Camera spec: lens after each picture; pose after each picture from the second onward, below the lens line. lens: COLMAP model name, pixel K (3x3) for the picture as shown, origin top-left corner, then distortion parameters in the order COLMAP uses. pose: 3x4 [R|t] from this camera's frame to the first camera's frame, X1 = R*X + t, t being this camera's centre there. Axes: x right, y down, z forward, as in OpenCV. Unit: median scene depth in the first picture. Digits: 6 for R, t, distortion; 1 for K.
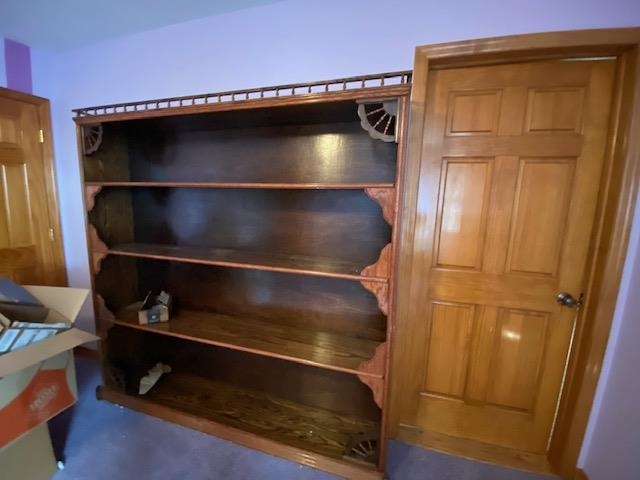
lens RADIAL K [[265.3, 0, 324.2], [0, 265.3, 239.3], [0, 0, 1]] dist [-0.009145, -0.004167]
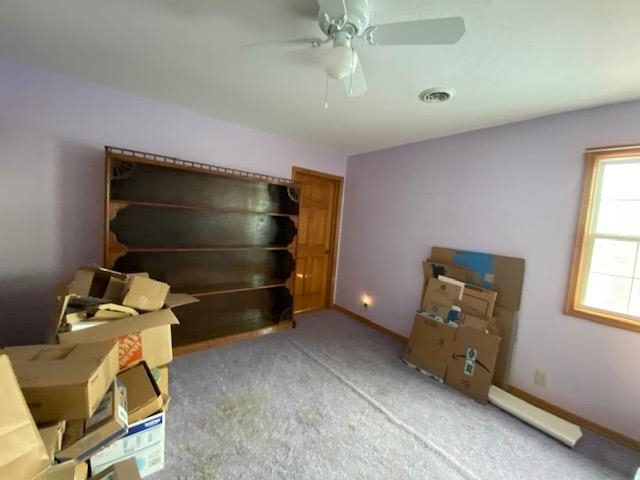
lens RADIAL K [[265.3, 0, 318.0], [0, 265.3, 240.7], [0, 0, 1]] dist [-0.009145, -0.004167]
pose [[0.579173, -0.044321, 0.813999, -1.741078], [0.056082, 0.998322, 0.014454, 0.038932], [-0.813273, 0.037279, 0.580687, -0.788677]]
